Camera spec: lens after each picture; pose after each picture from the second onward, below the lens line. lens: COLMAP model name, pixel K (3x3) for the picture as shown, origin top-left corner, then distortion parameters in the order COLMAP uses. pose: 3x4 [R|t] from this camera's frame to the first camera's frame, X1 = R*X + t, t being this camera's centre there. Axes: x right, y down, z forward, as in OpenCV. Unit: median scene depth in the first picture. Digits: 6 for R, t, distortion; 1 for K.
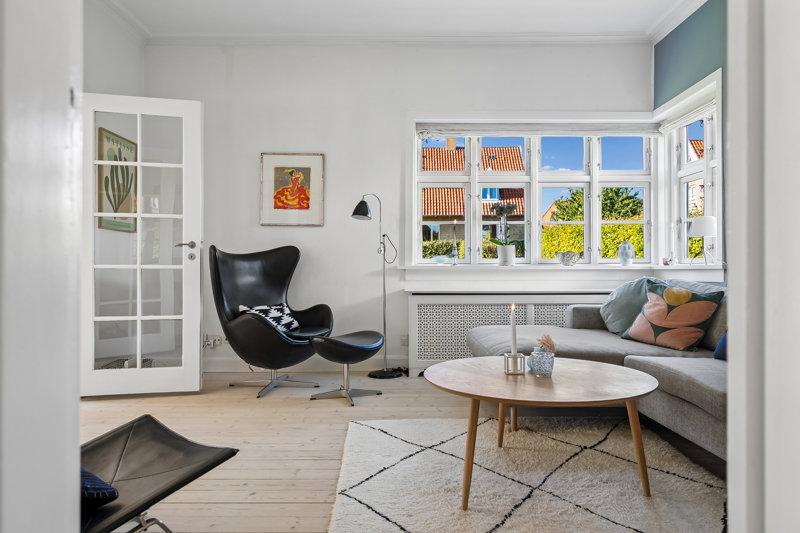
lens RADIAL K [[542.6, 0, 401.9], [0, 542.6, 265.5], [0, 0, 1]] dist [-0.005014, 0.003494]
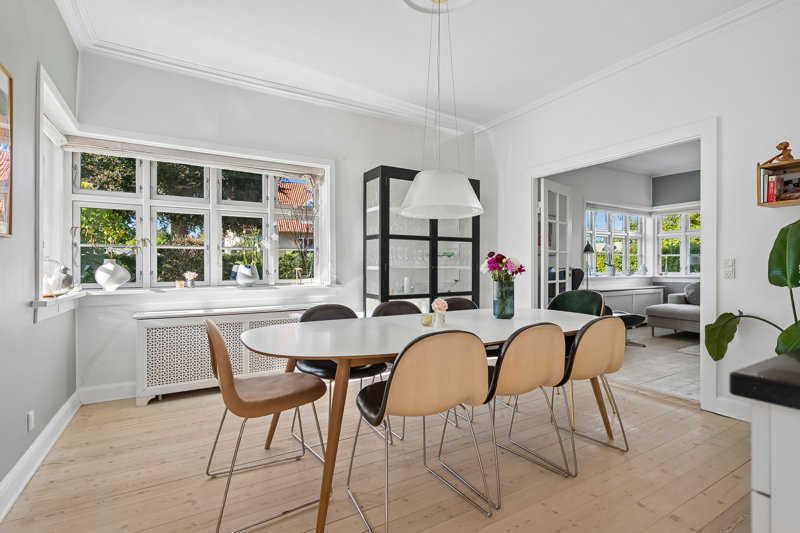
lens RADIAL K [[375.4, 0, 397.0], [0, 375.4, 260.5], [0, 0, 1]] dist [-0.001087, -0.000041]
pose [[0.862385, 0.004917, 0.506229, -1.418637], [-0.002926, 0.999985, -0.004729, -0.056649], [-0.506244, 0.002597, 0.862386, 0.207825]]
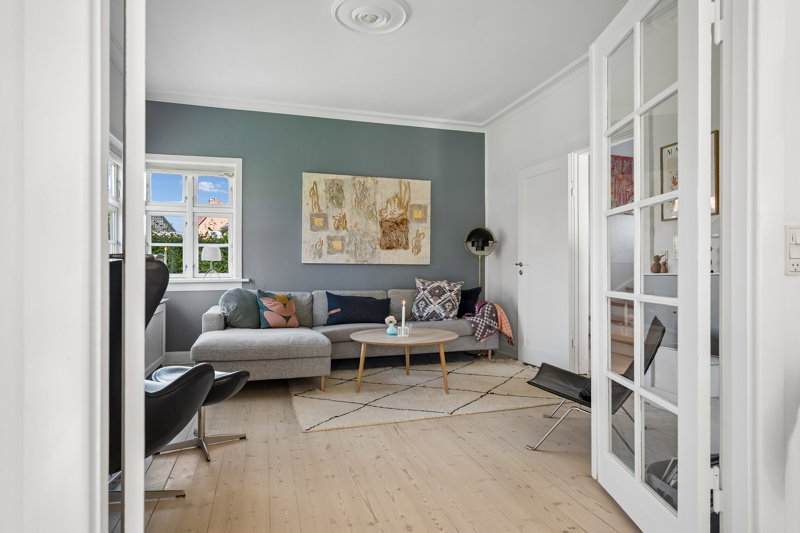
lens RADIAL K [[469.7, 0, 401.3], [0, 469.7, 268.5], [0, 0, 1]] dist [-0.005018, -0.001258]
pose [[-0.288100, 0.004156, 0.957591, -0.805036], [0.000274, 0.999991, -0.004257, -0.023784], [-0.957600, -0.000964, -0.288099, 0.839149]]
